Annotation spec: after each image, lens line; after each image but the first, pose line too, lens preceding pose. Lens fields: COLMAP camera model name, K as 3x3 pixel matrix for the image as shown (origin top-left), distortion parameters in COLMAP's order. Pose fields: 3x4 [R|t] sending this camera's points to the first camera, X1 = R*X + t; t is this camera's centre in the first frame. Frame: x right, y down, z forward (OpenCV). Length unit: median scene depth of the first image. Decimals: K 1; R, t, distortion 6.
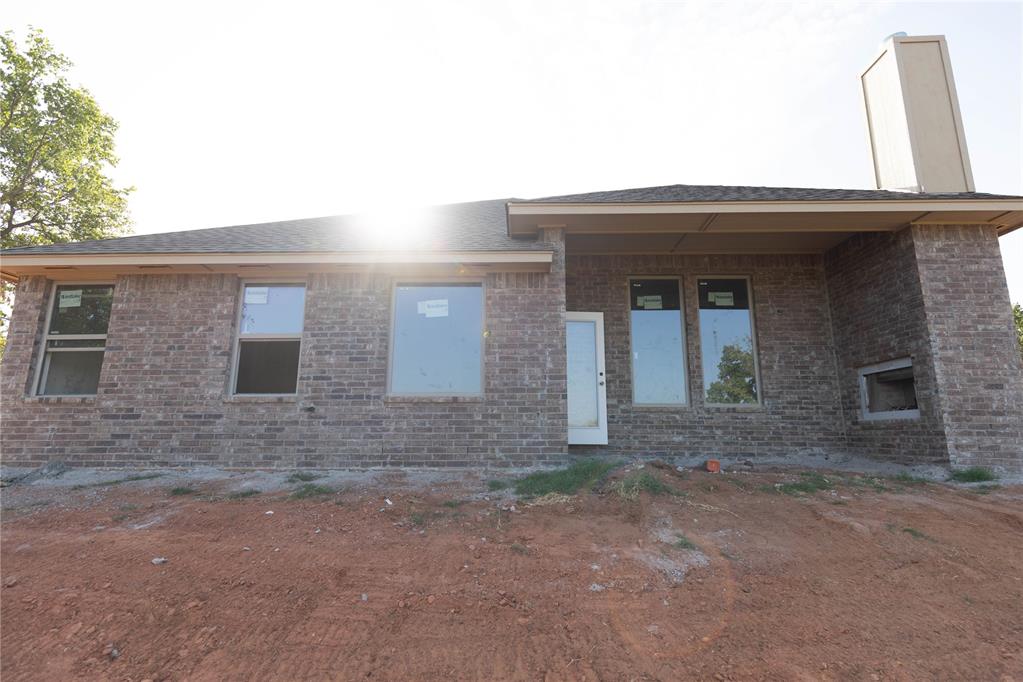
lens RADIAL K [[463.7, 0, 508.2], [0, 463.7, 344.5], [0, 0, 1]] dist [0.010361, -0.001418]
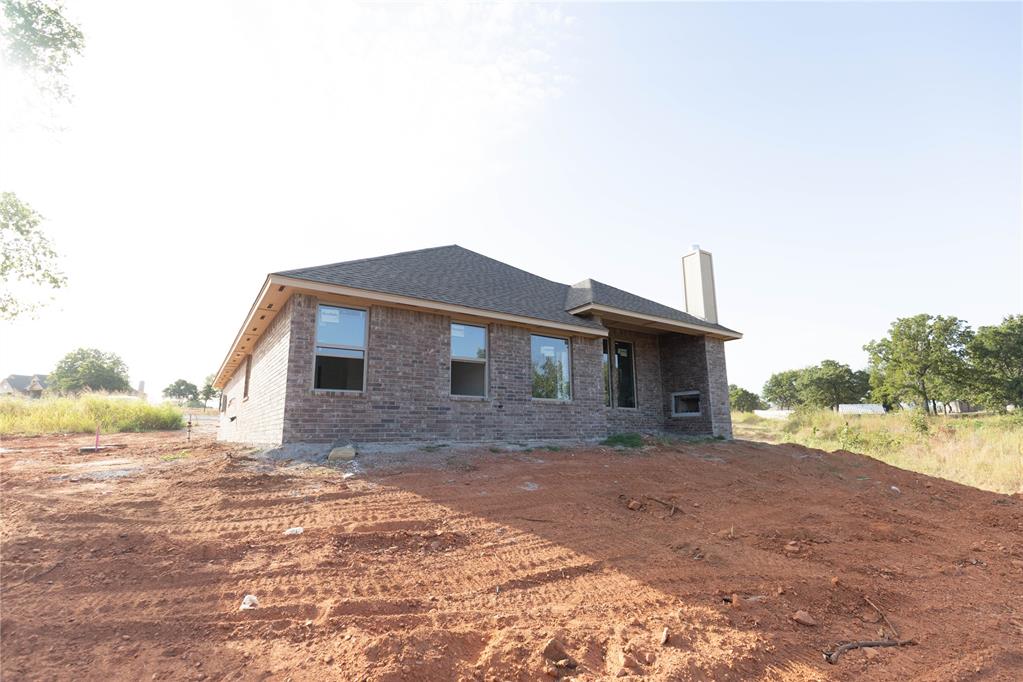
lens RADIAL K [[463.7, 0, 508.4], [0, 463.7, 338.1], [0, 0, 1]] dist [0.010361, -0.001418]
pose [[0.810338, 0.110291, 0.575490, -1.335369], [-0.108797, 0.993368, -0.037180, -0.044351], [-0.575774, -0.032483, 0.816963, -0.370077]]
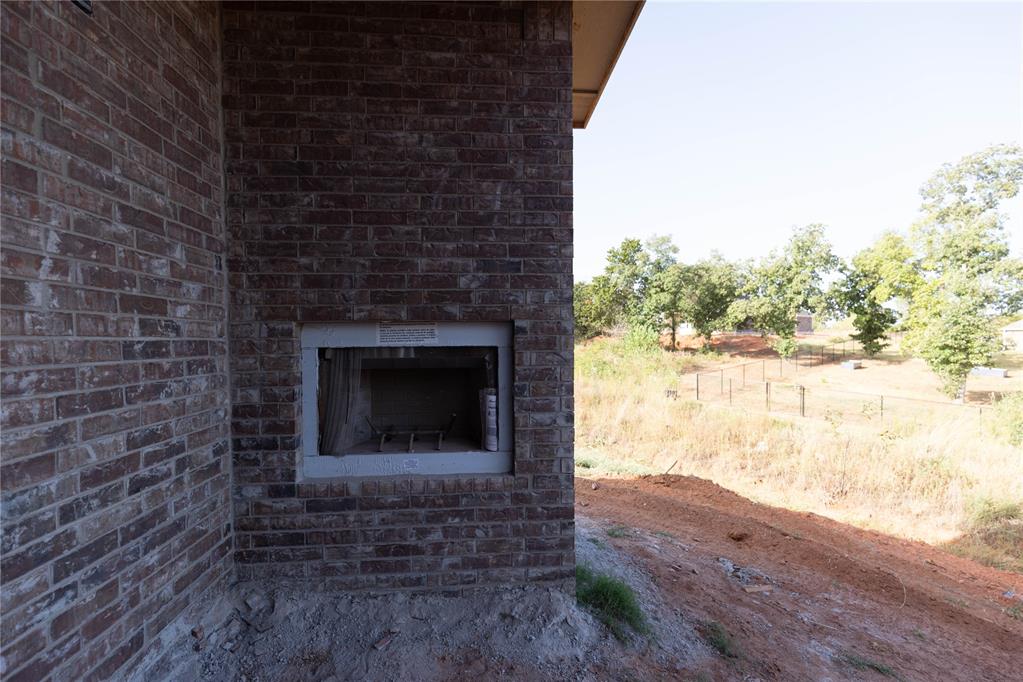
lens RADIAL K [[463.7, 0, 517.2], [0, 463.7, 353.0], [0, 0, 1]] dist [0.010361, -0.001418]
pose [[-0.103981, -0.037658, 0.993866, 0.471642], [-0.190694, 0.981498, 0.017239, 0.041364], [-0.976127, -0.187731, -0.109238, 1.042836]]
